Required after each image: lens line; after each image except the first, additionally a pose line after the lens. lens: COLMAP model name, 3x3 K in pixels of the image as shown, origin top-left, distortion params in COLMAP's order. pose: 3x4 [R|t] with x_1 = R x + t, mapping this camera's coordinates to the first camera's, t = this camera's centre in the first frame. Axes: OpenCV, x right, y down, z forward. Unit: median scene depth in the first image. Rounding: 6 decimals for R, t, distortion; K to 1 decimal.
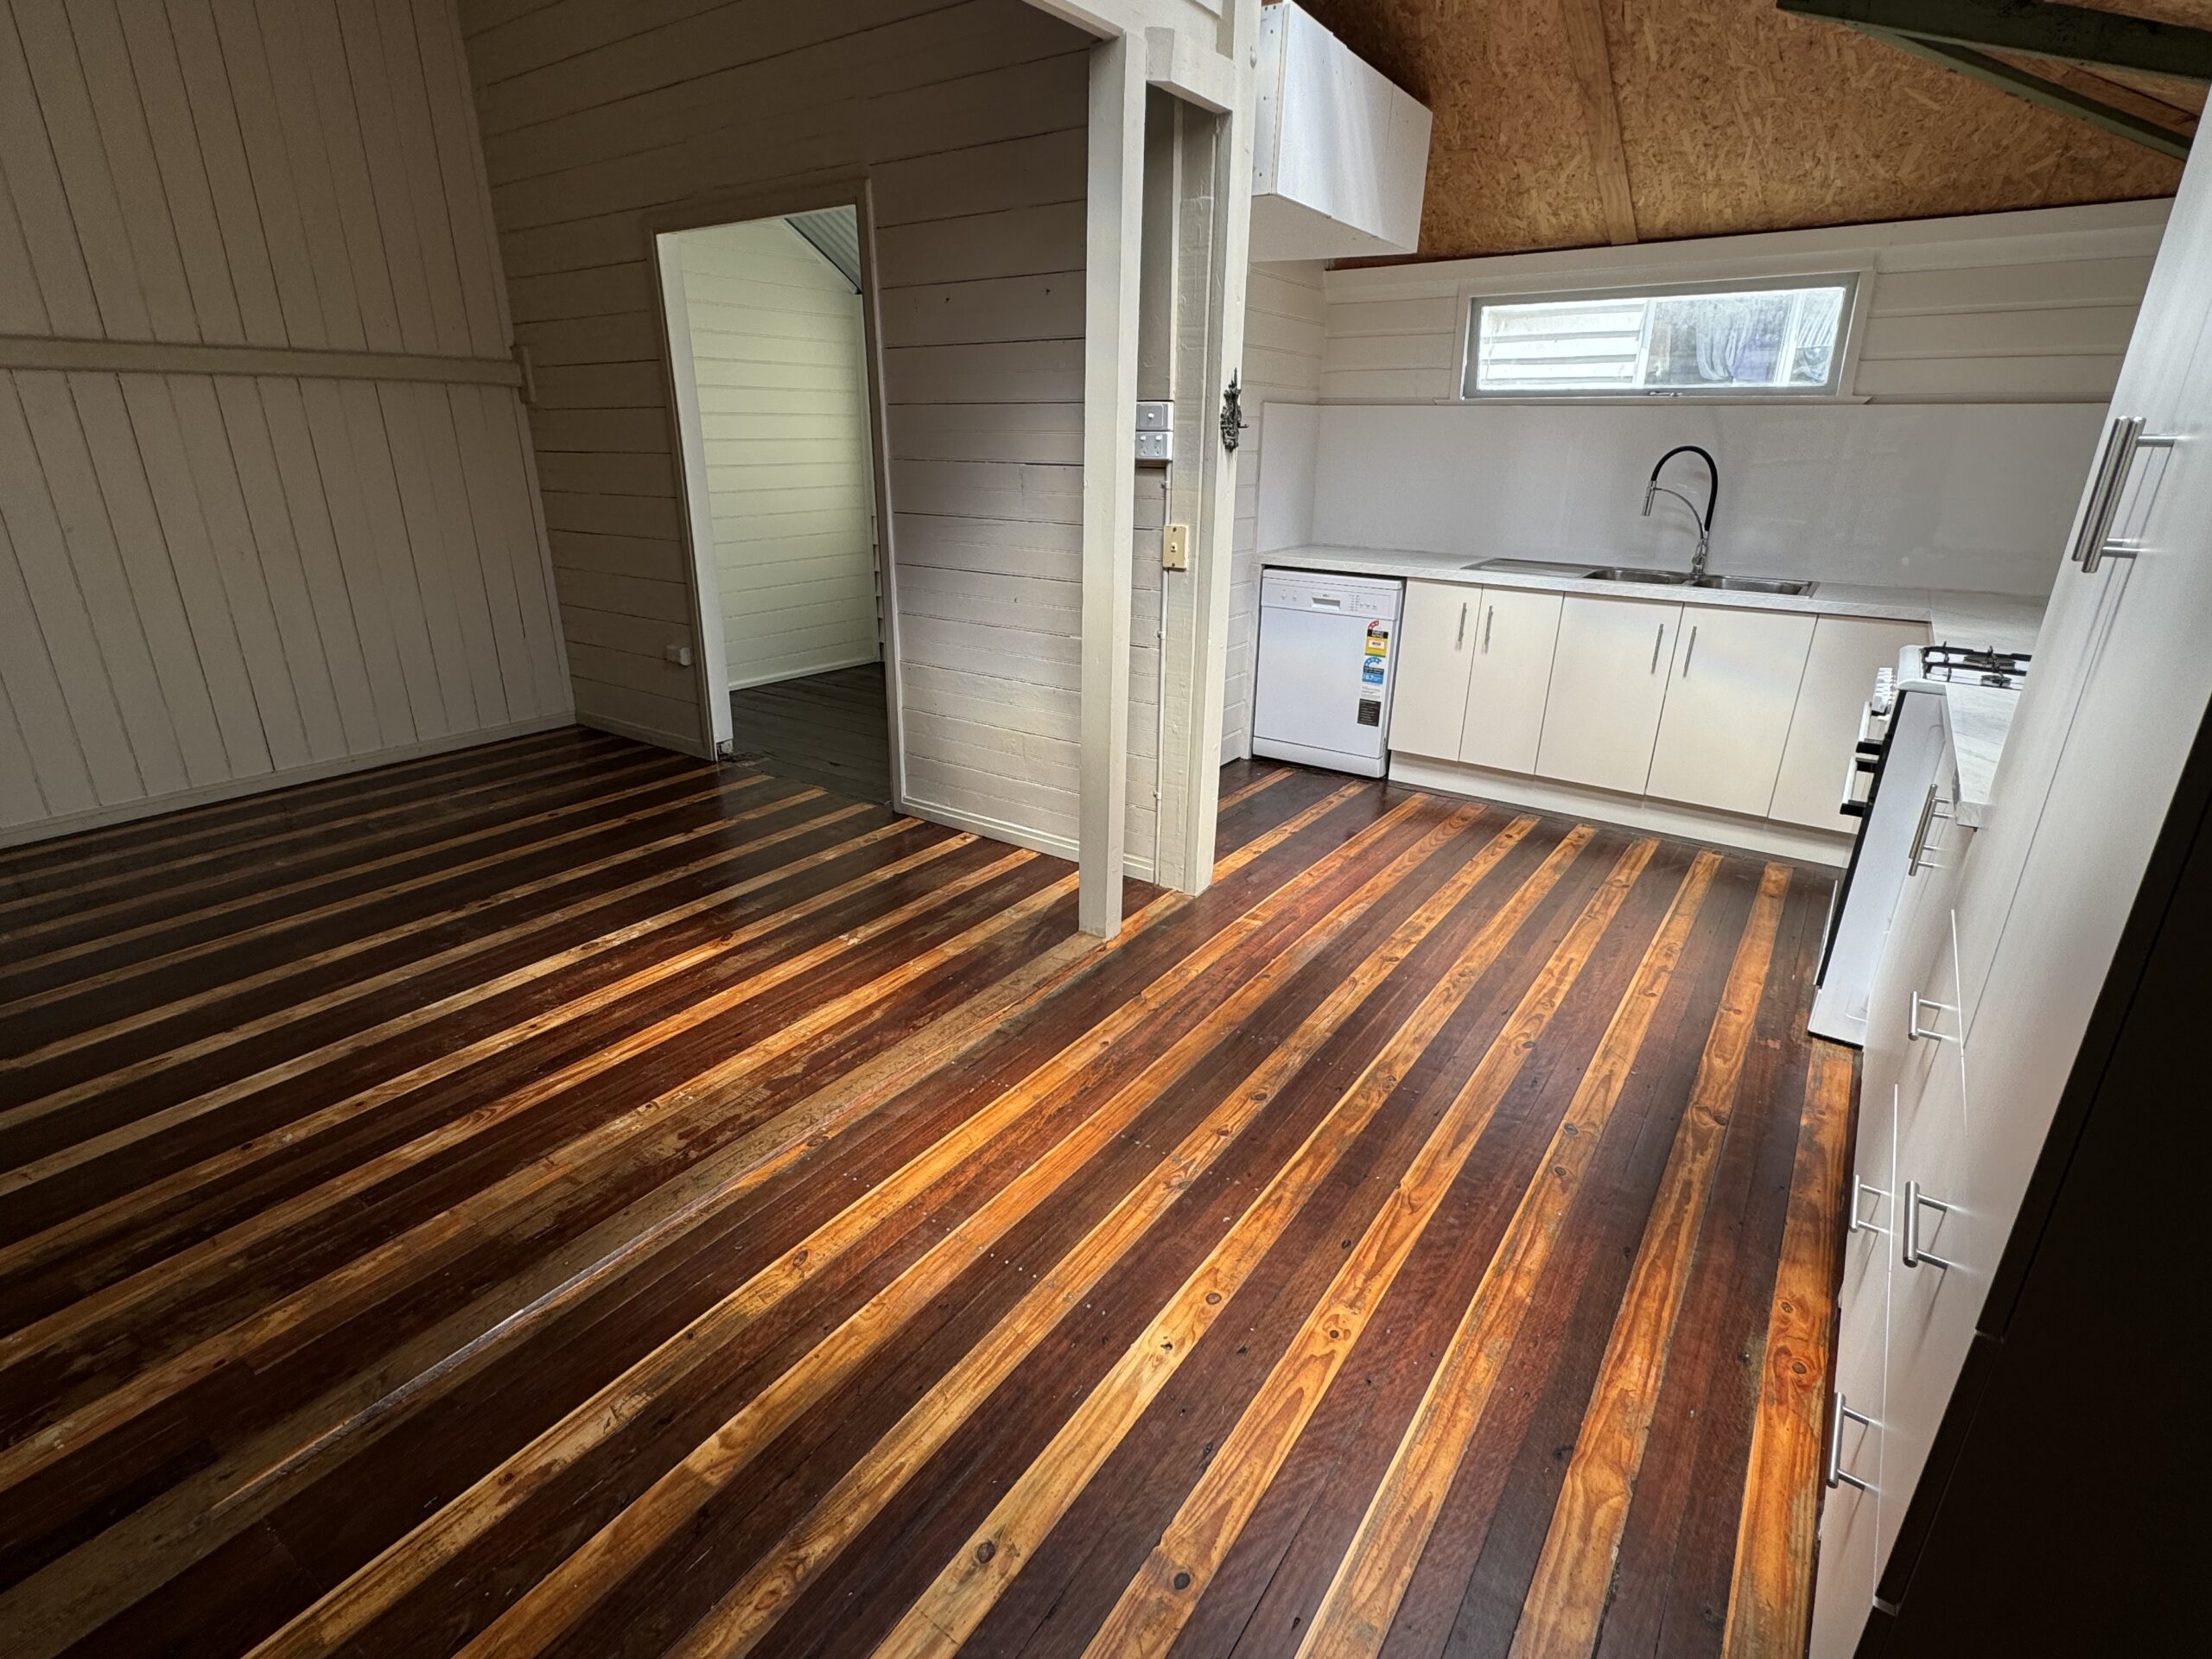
lens RADIAL K [[1079.9, 0, 1092.6], [0, 1079.9, 830.6], [0, 0, 1]] dist [-0.001386, -0.001124]
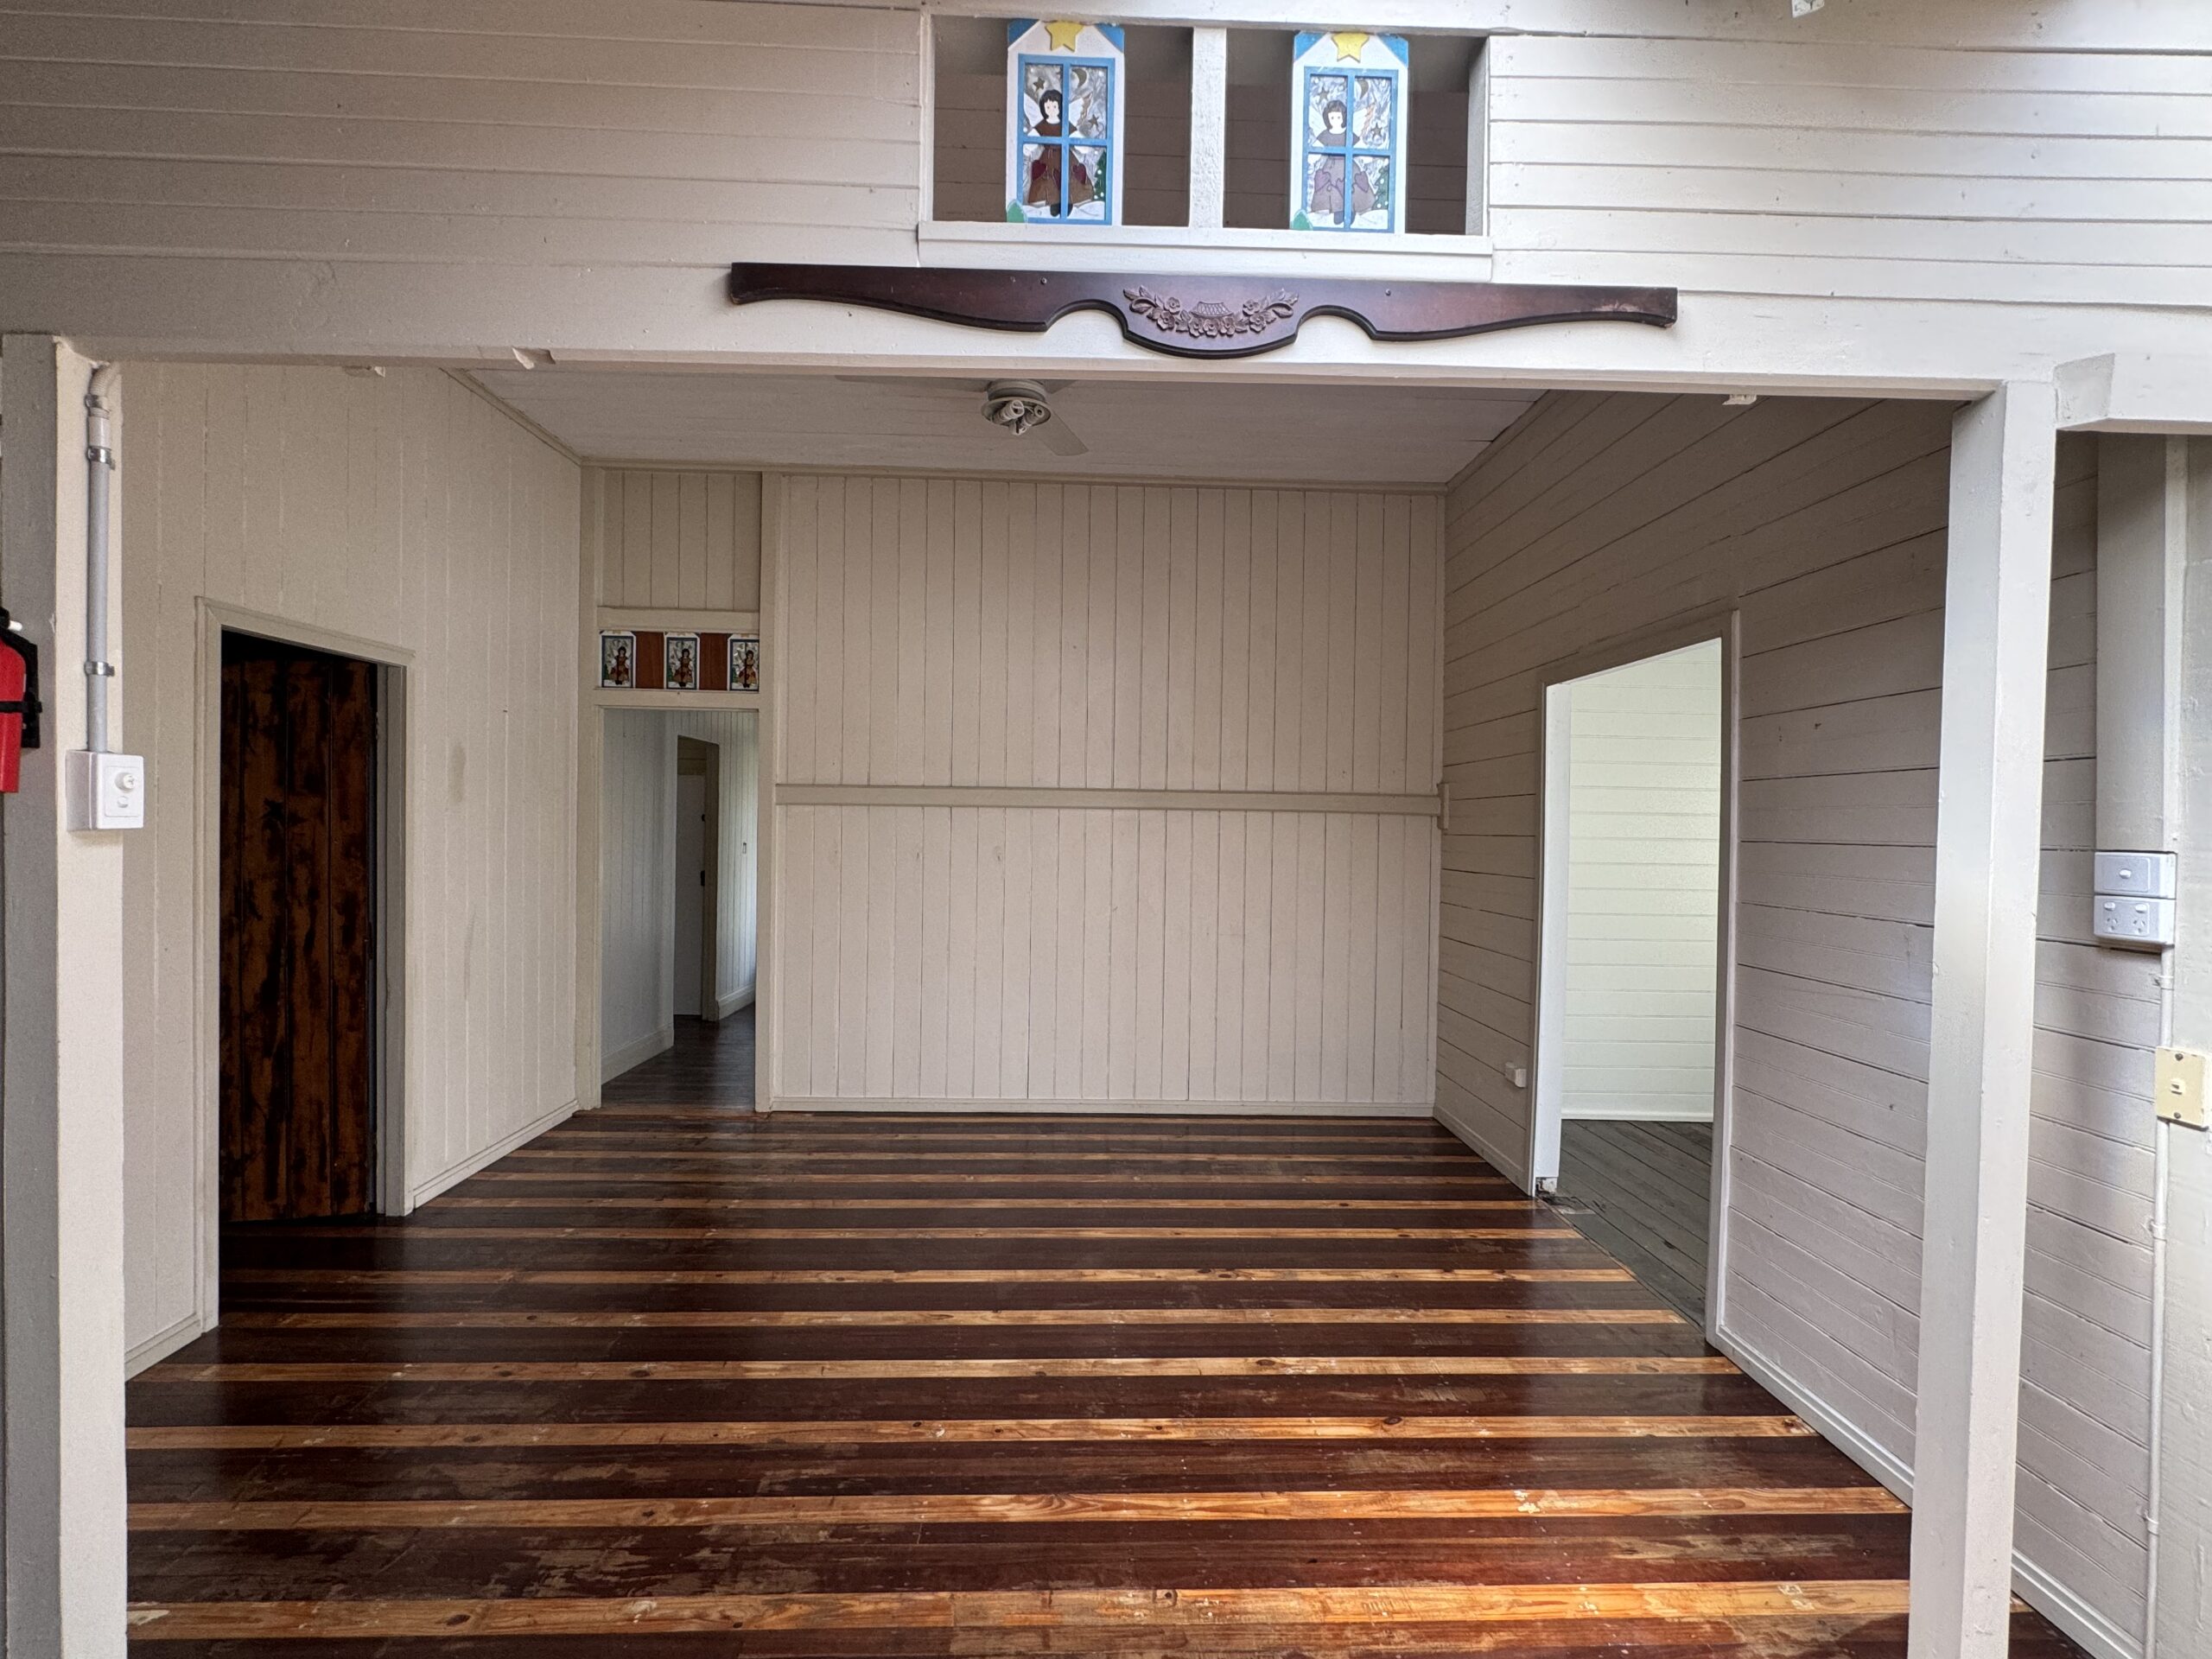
lens RADIAL K [[994.8, 0, 1104.0], [0, 994.8, 828.0], [0, 0, 1]] dist [0.001919, -0.000594]
pose [[0.604400, 0.009146, -0.796629, 0.152777], [-0.292783, 0.932511, -0.211427, -0.108815], [0.740931, 0.361026, 0.566287, 0.214190]]
